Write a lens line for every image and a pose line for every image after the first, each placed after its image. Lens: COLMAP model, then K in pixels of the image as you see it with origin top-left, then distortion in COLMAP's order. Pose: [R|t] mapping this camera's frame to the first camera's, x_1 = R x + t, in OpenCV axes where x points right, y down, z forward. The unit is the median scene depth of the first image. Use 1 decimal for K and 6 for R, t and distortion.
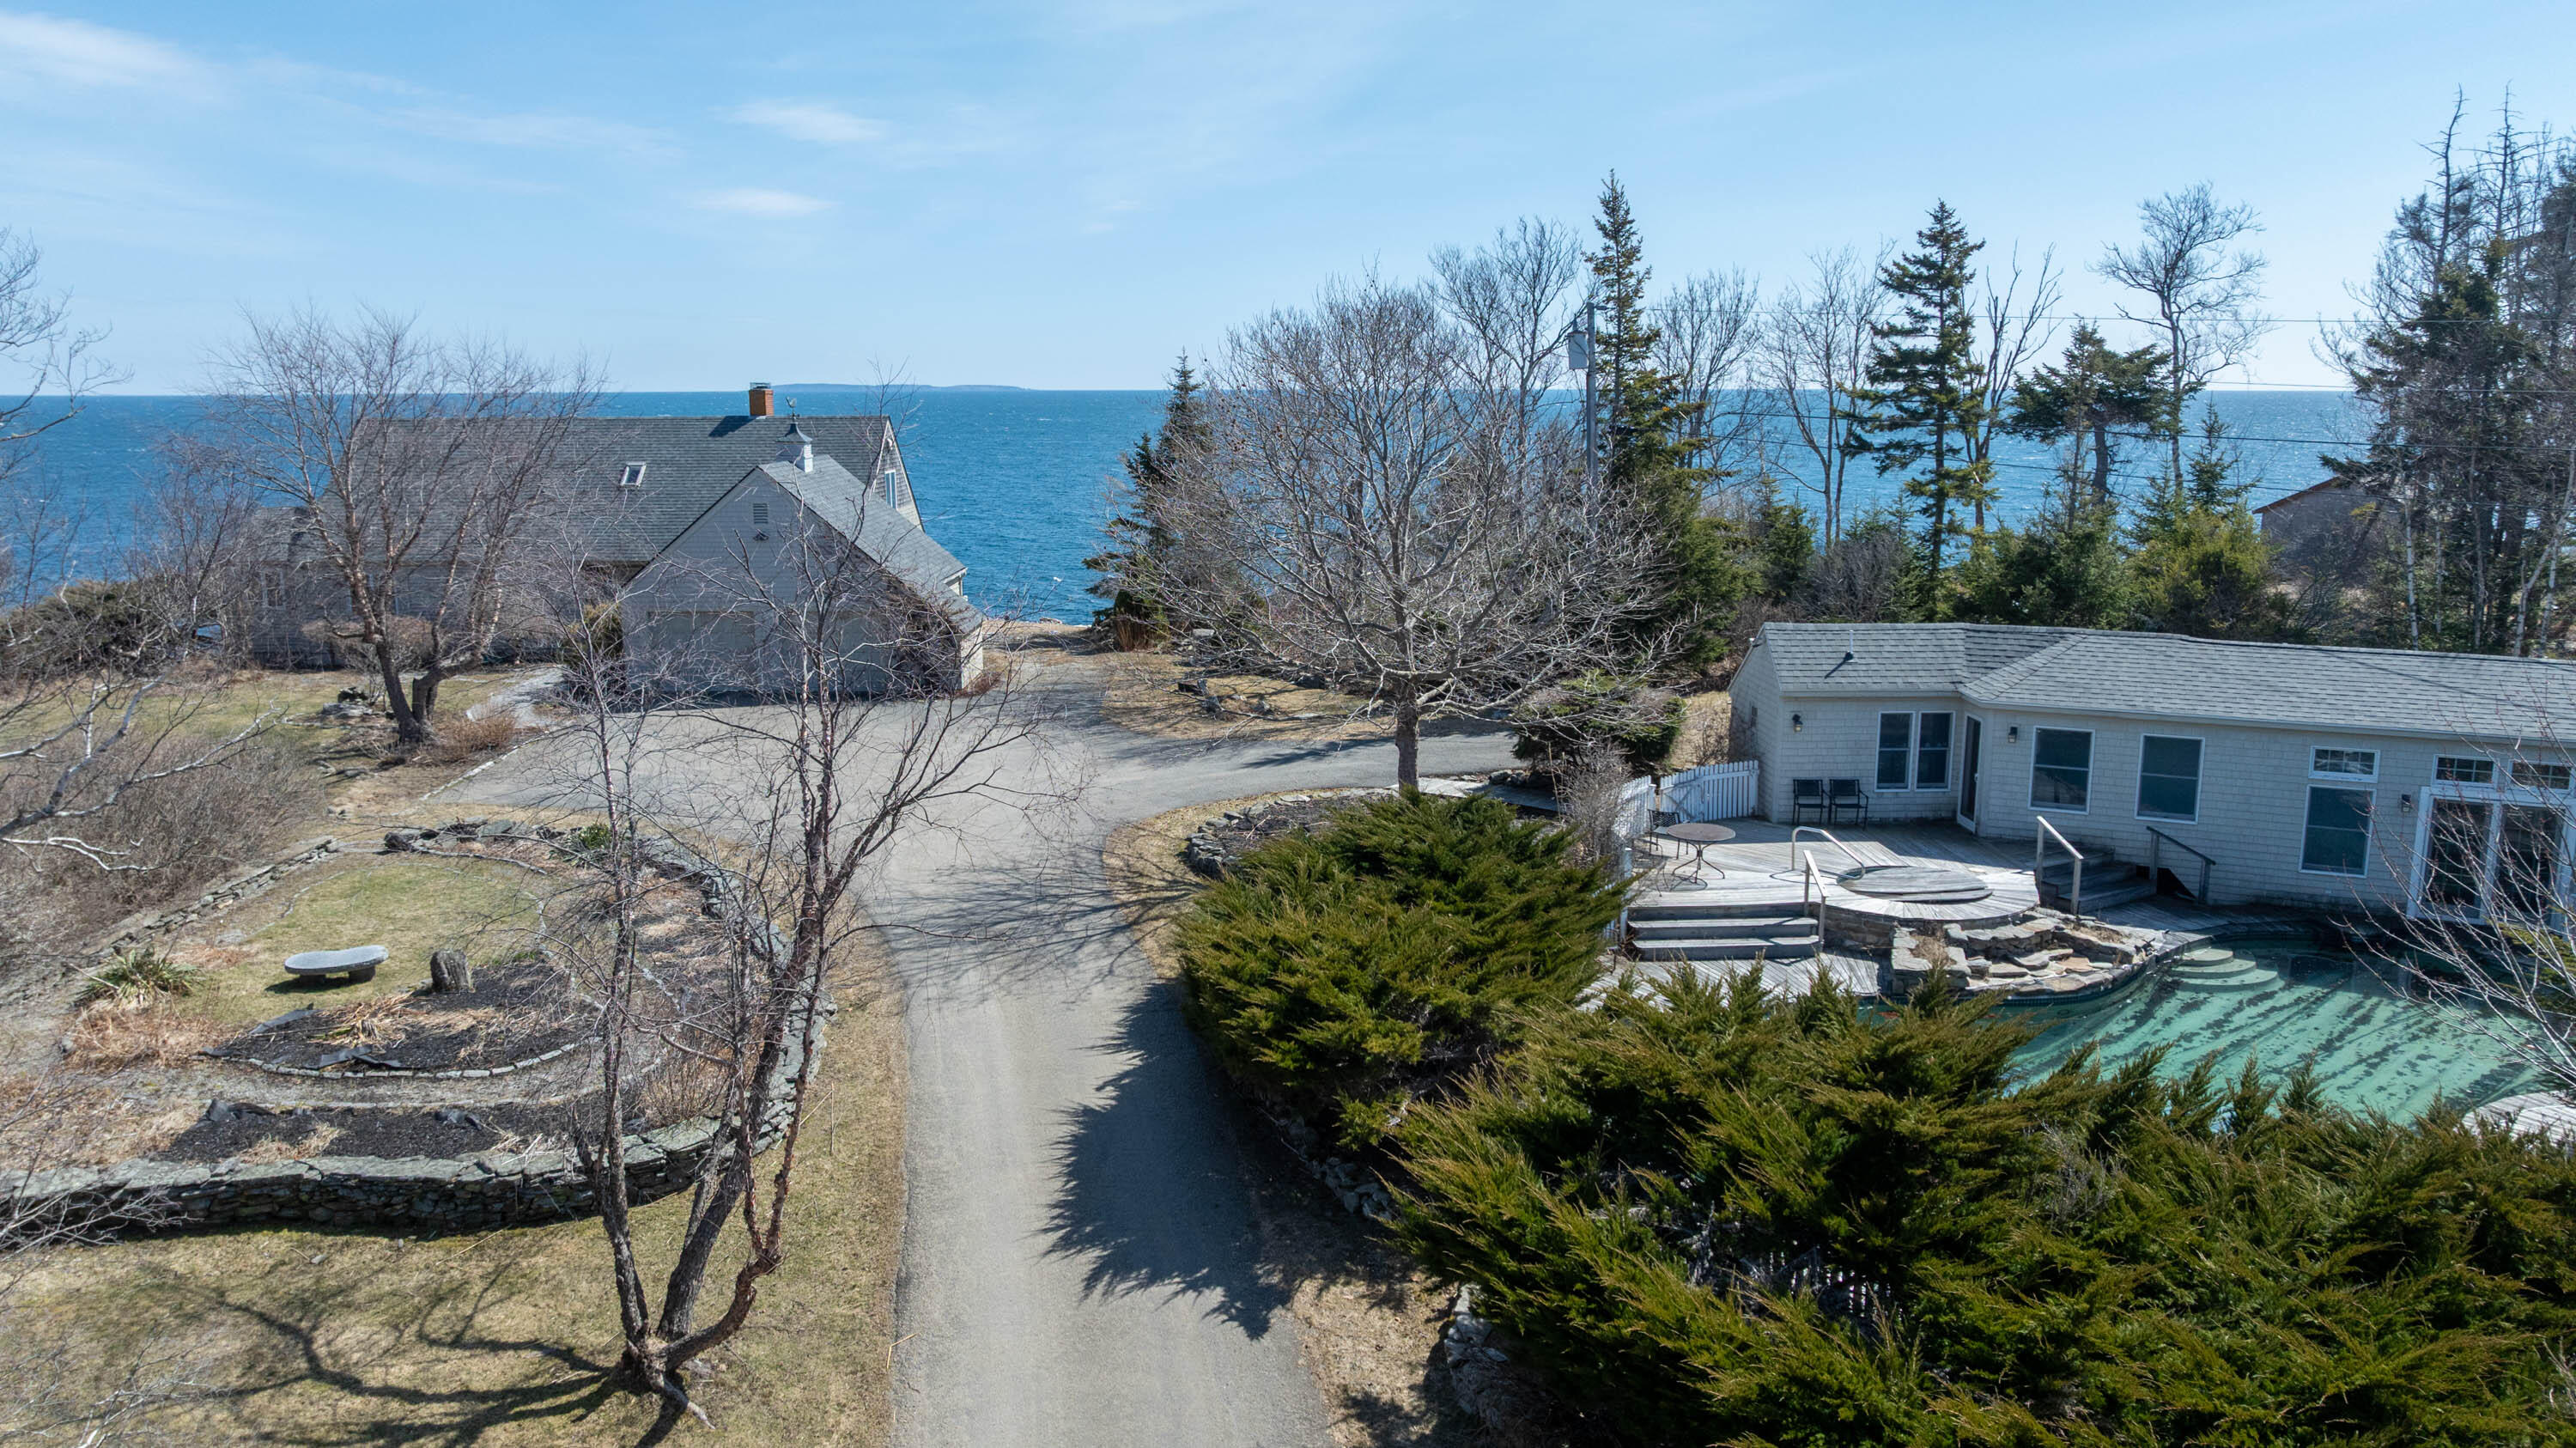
lens RADIAL K [[1819.4, 0, 1287.5], [0, 1819.4, 734.6], [0, 0, 1]] dist [-0.033248, 0.028299]
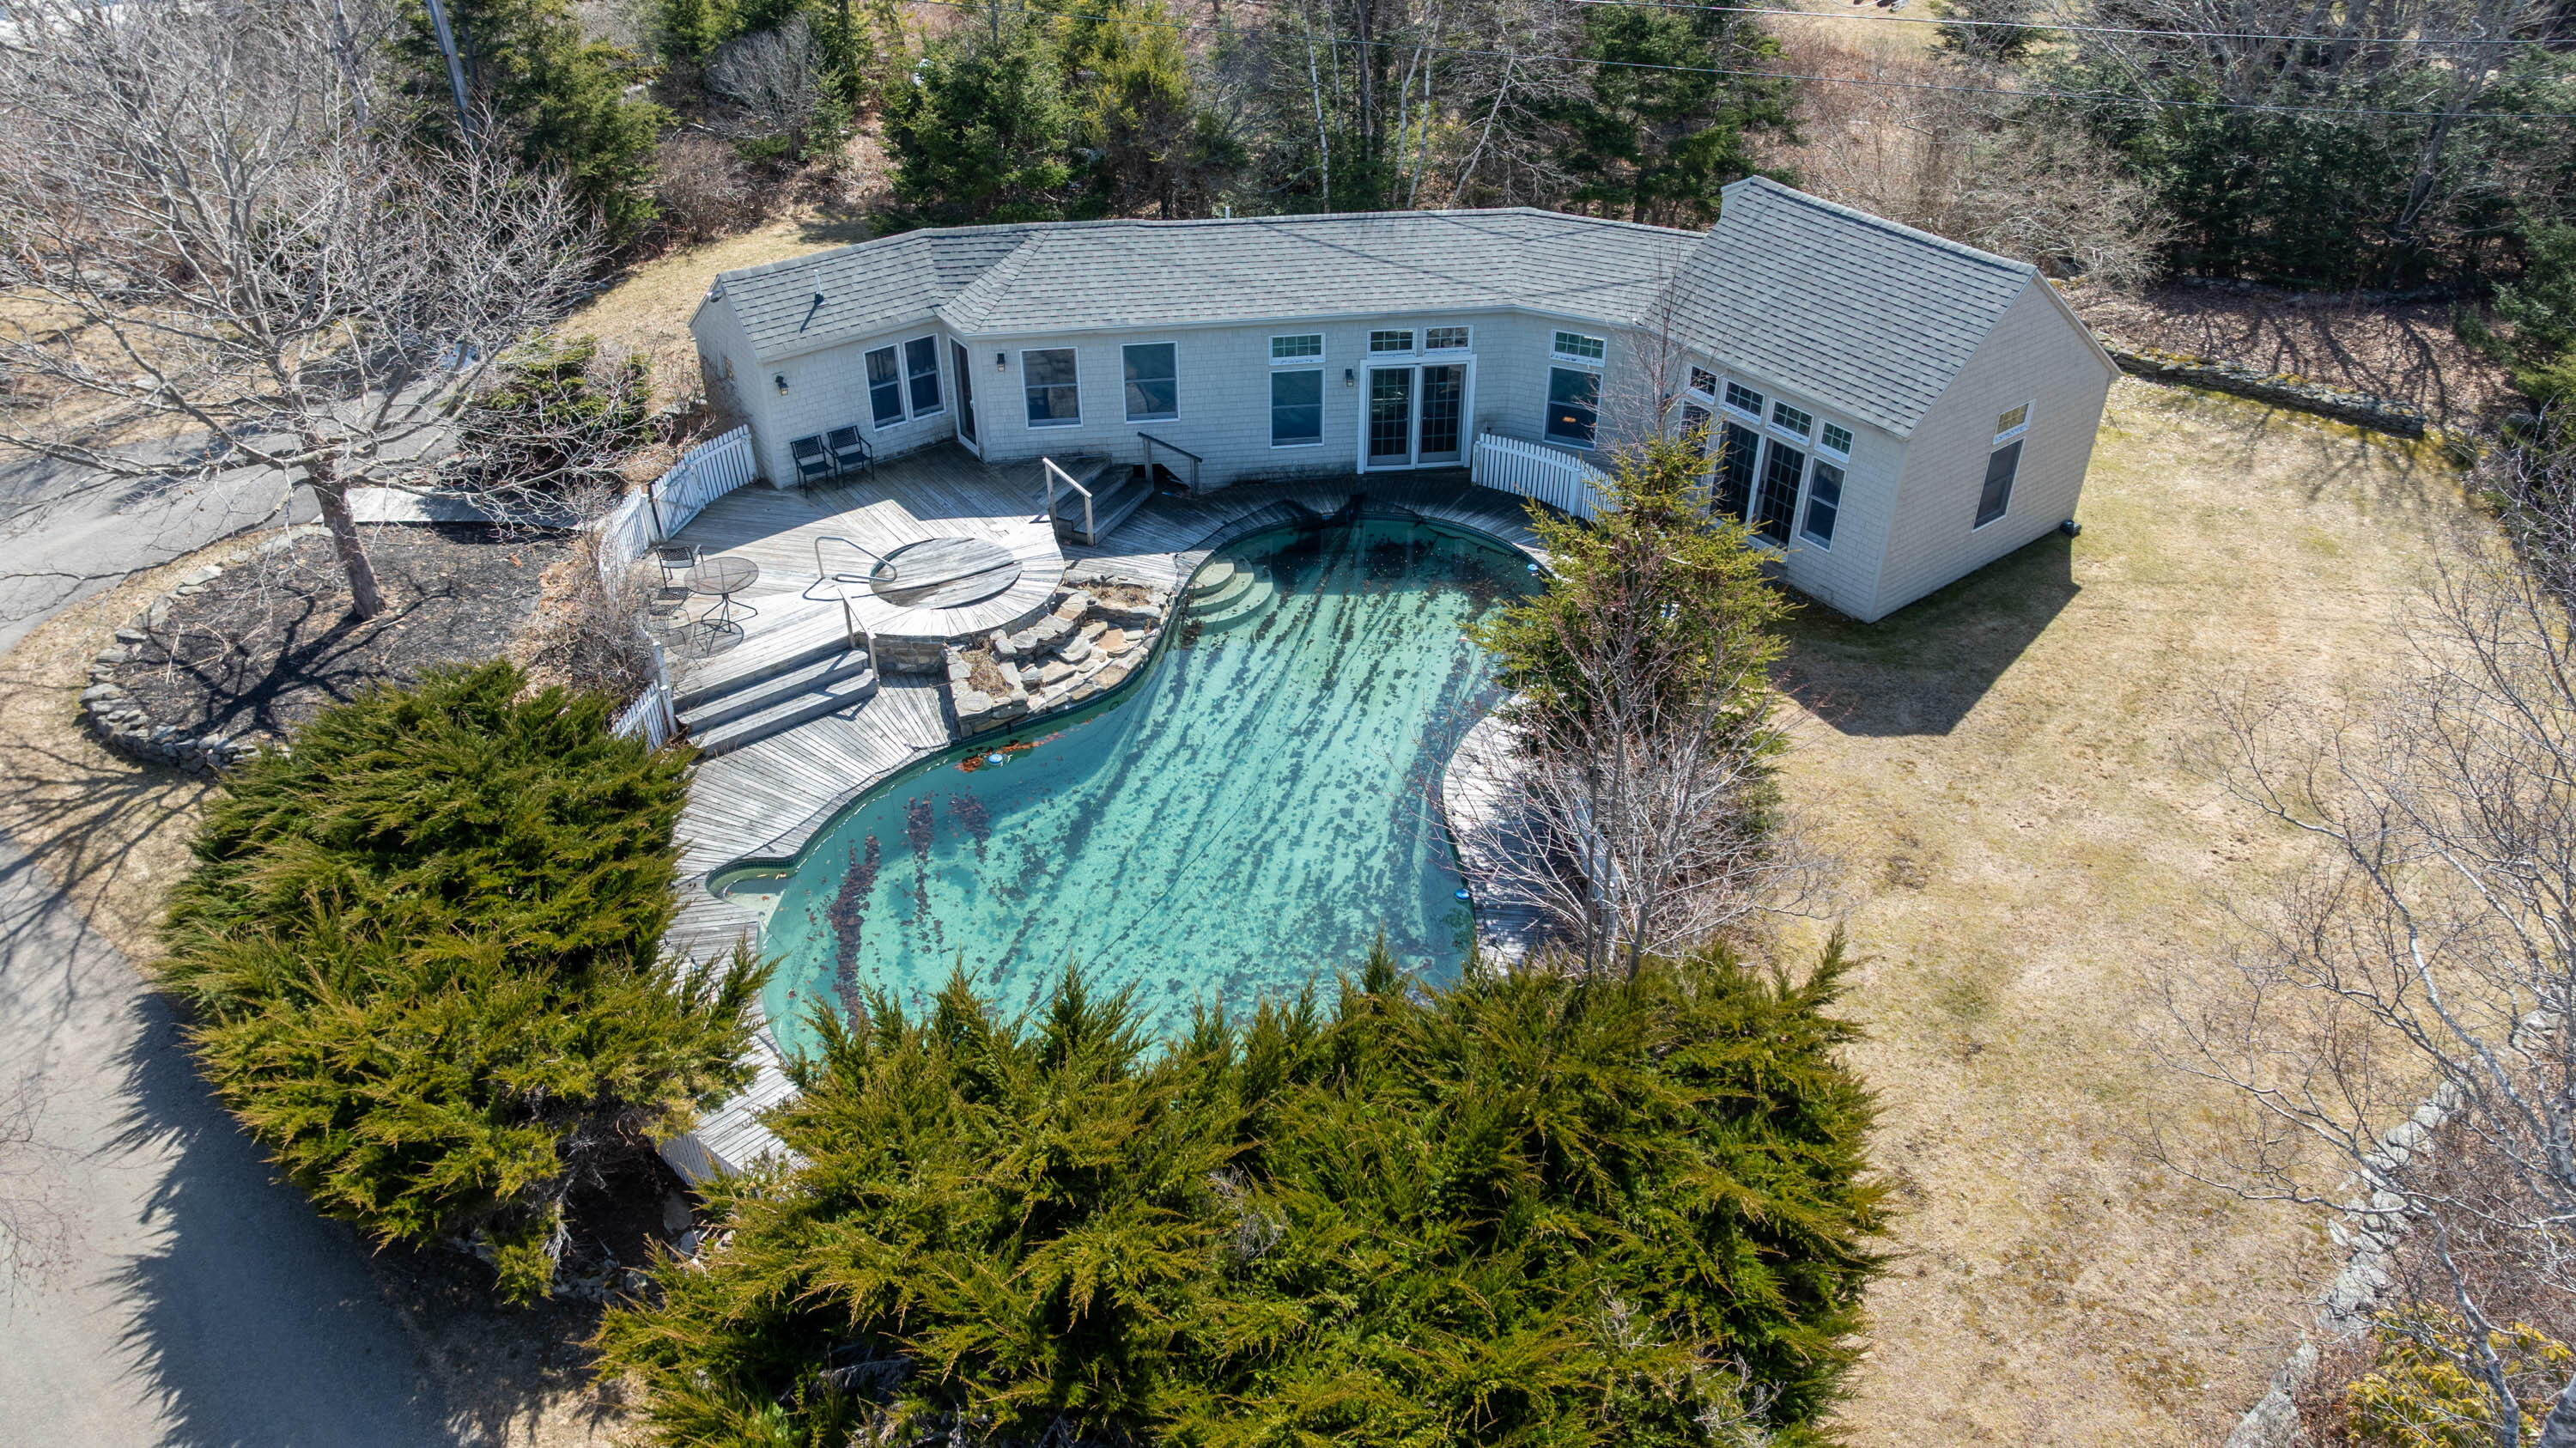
lens RADIAL K [[1819.4, 0, 1302.9], [0, 1819.4, 731.2], [0, 0, 1]] dist [-0.033248, 0.028299]
pose [[0.826421, -0.317265, 0.465158, 0.016335], [0.101096, 0.896319, 0.431731, -0.225051], [-0.553903, -0.309766, 0.772811, 0.090482]]
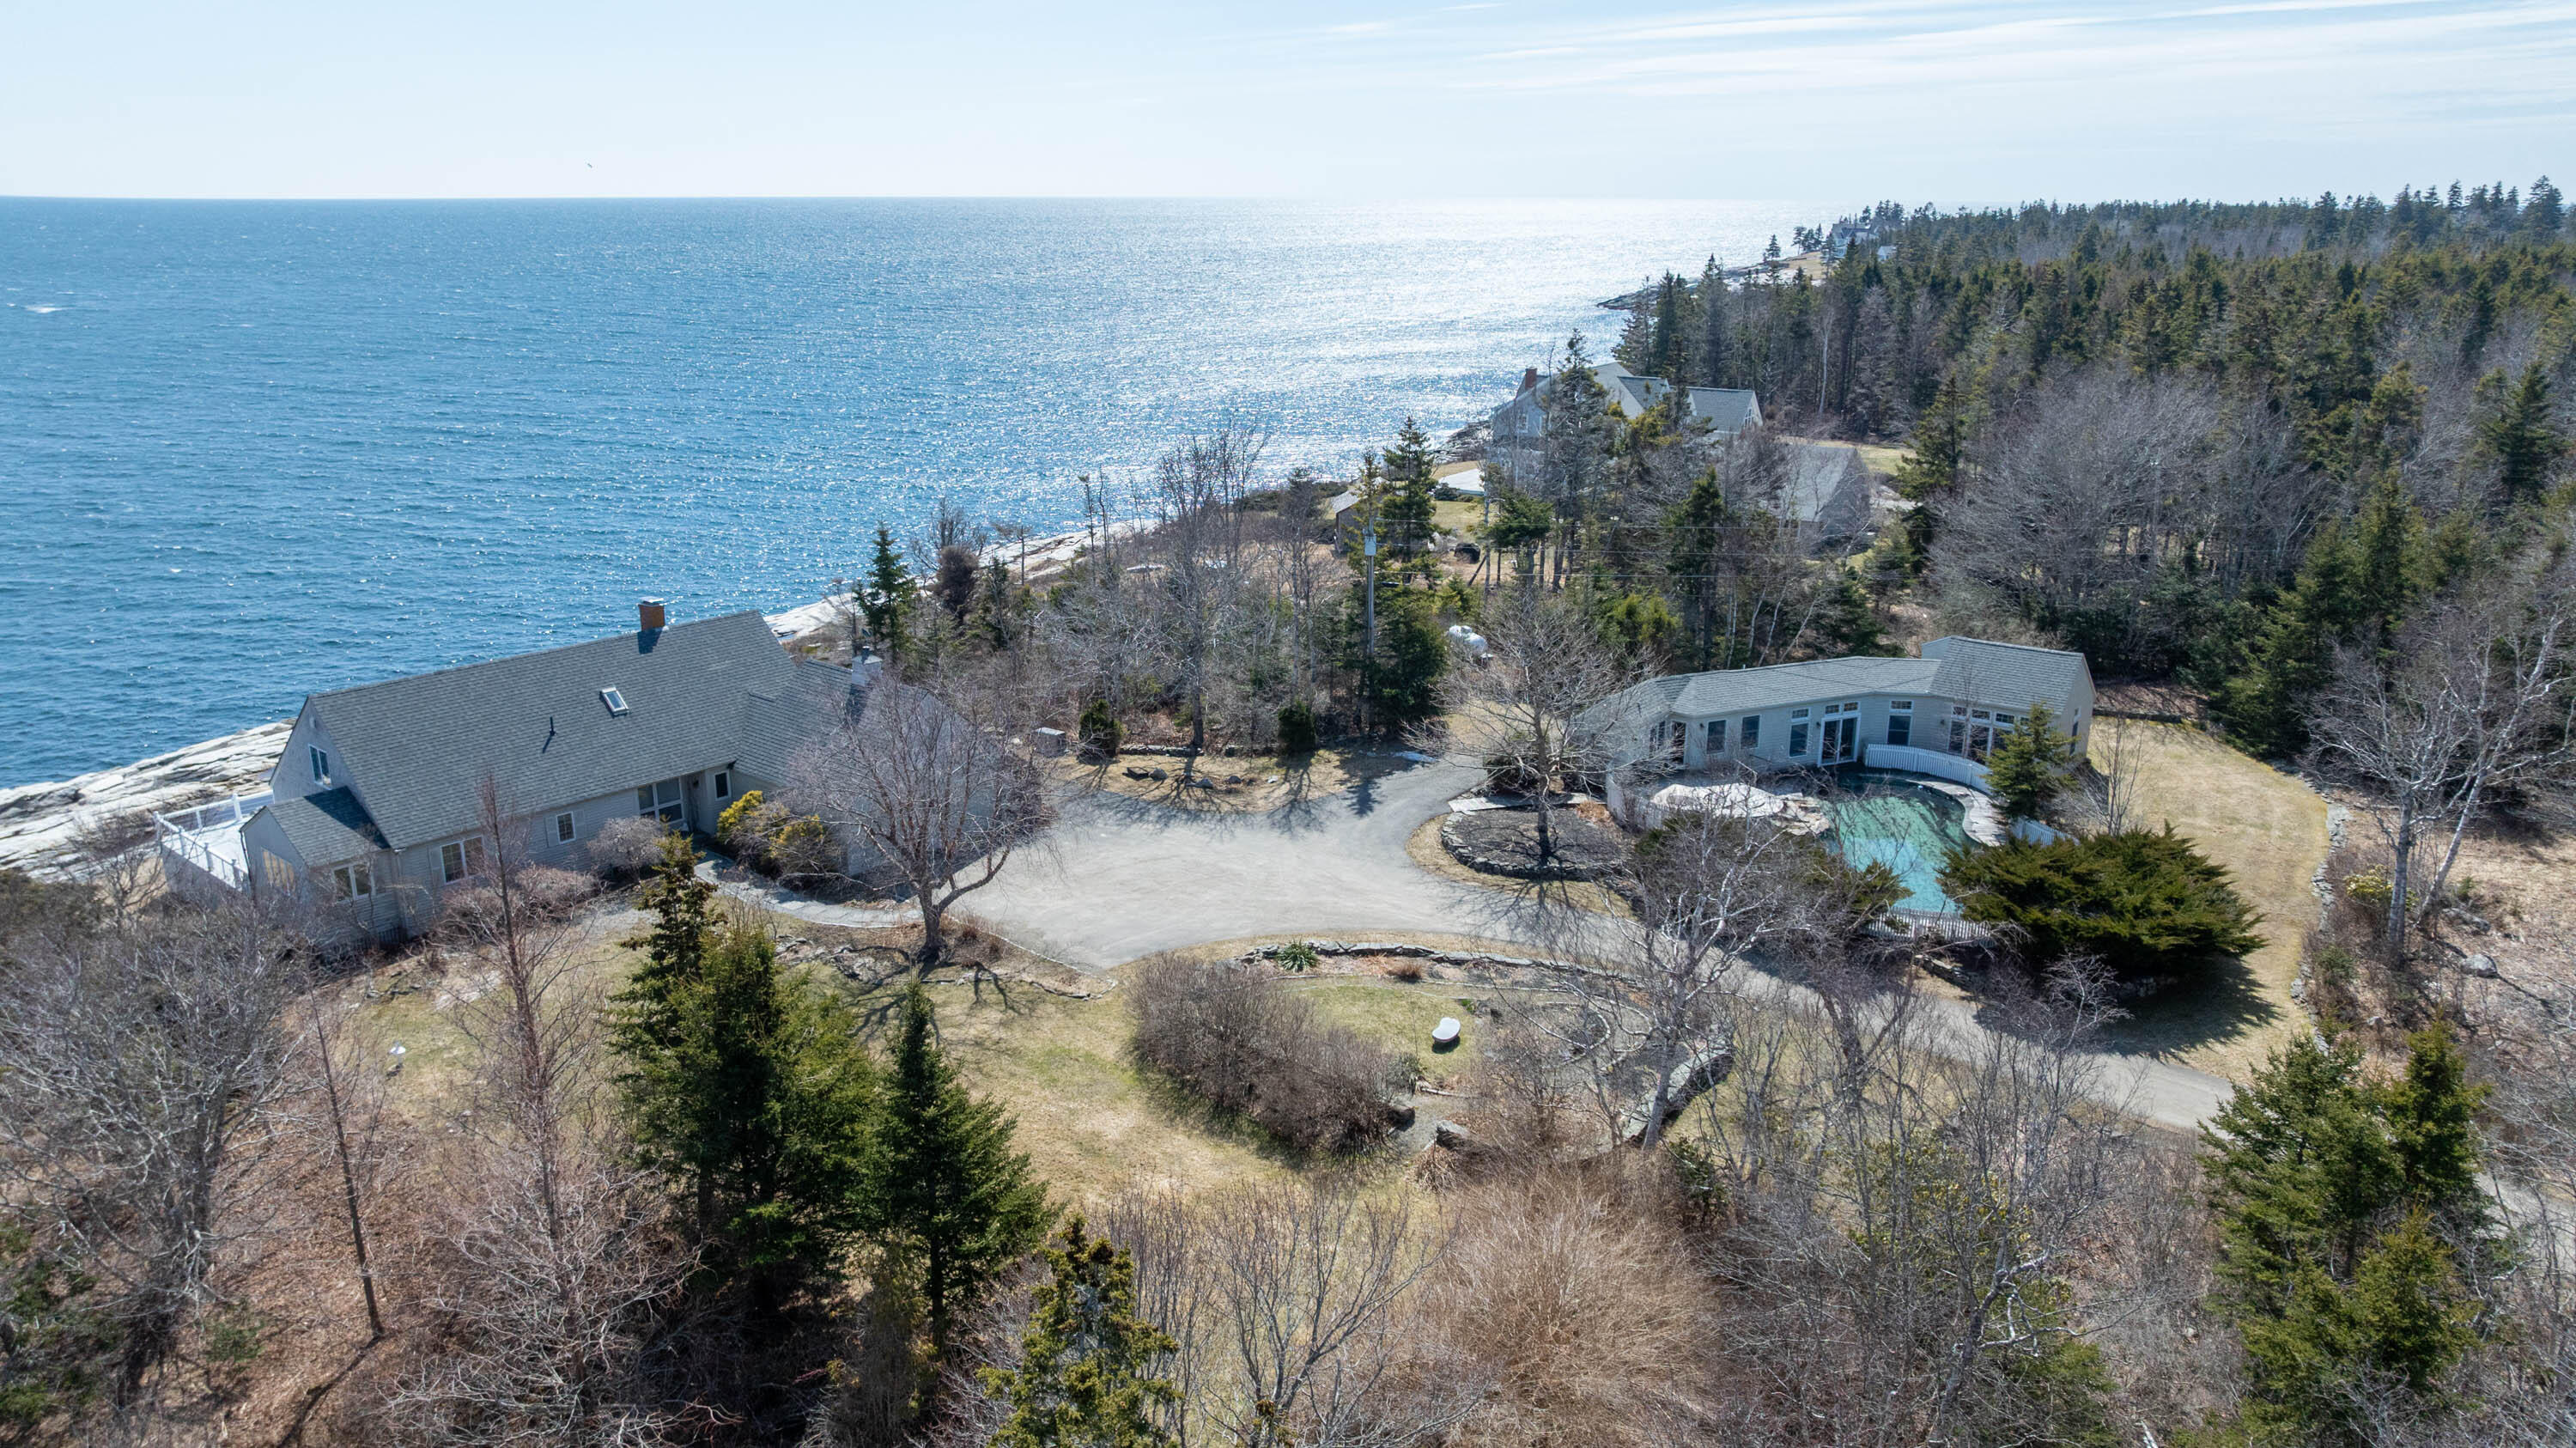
lens RADIAL K [[1819.4, 0, 1294.7], [0, 1819.4, 738.2], [0, 0, 1]] dist [-0.033248, 0.028299]
pose [[0.645287, -0.216350, 0.732664, -1.662453], [0.139898, 0.976308, 0.165082, -0.445385], [-0.751021, -0.004027, 0.660266, -0.162858]]
